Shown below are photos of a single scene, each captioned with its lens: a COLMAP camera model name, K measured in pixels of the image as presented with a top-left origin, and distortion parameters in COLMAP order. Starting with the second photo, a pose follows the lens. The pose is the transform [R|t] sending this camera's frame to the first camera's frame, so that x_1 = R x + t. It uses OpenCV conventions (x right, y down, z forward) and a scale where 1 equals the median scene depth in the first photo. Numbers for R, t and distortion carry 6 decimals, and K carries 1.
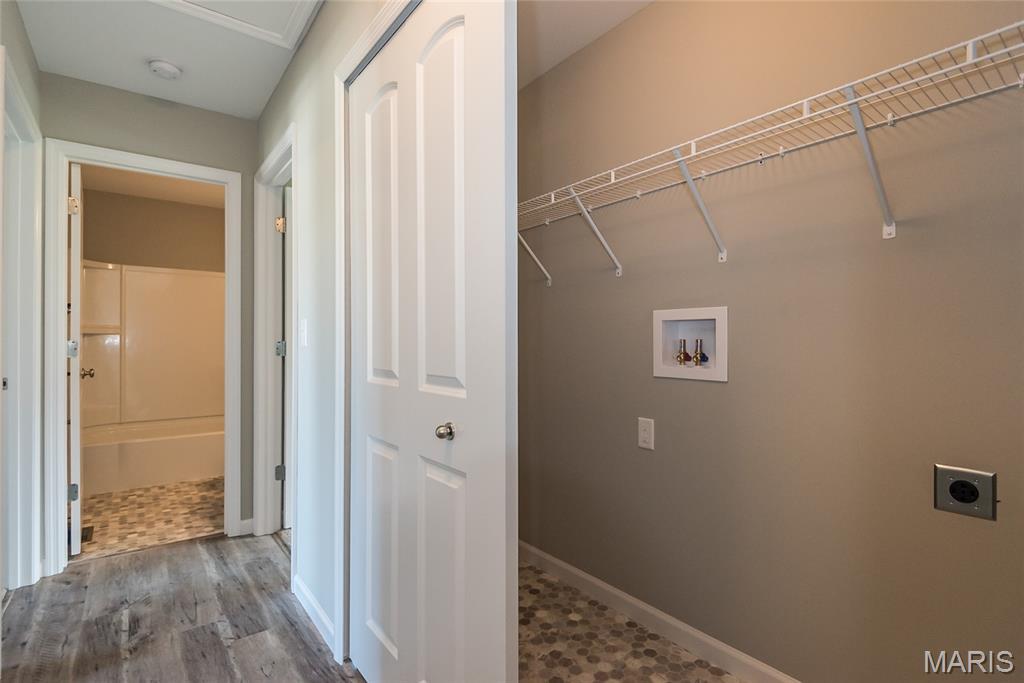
lens RADIAL K [[488.7, 0, 520.5], [0, 488.7, 337.9], [0, 0, 1]] dist [0.006323, -0.004636]
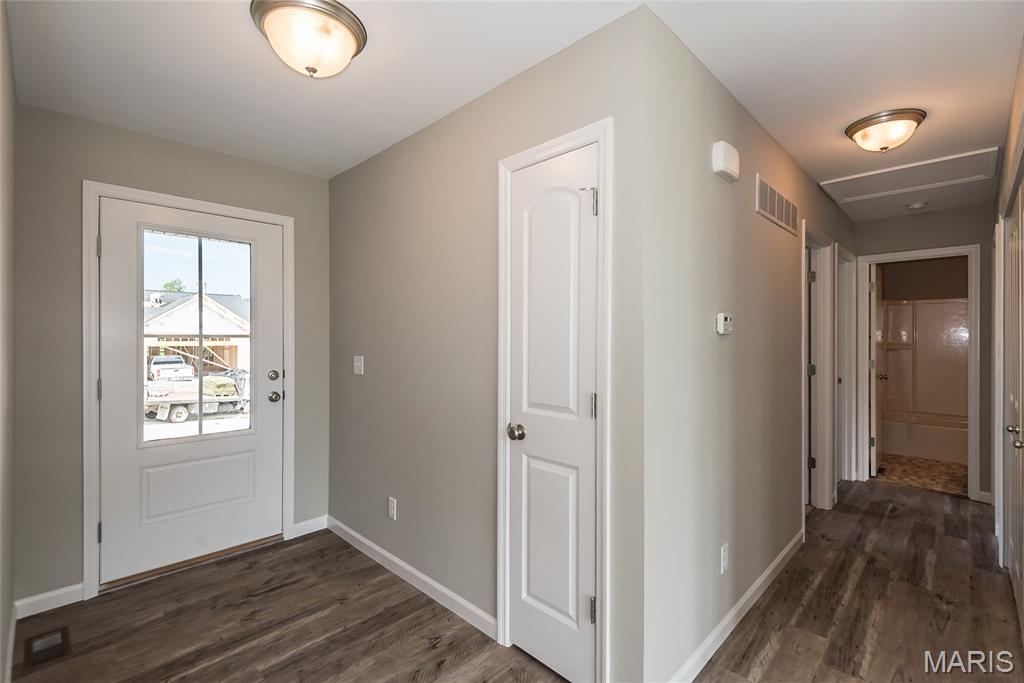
lens RADIAL K [[481.8, 0, 515.8], [0, 481.8, 336.6], [0, 0, 1]] dist [0.015728, -0.002819]
pose [[0.151223, 0.003920, -0.988492, 0.722224], [0.004379, 0.999980, 0.004636, -0.100226], [0.988490, -0.005030, 0.151202, -0.628482]]
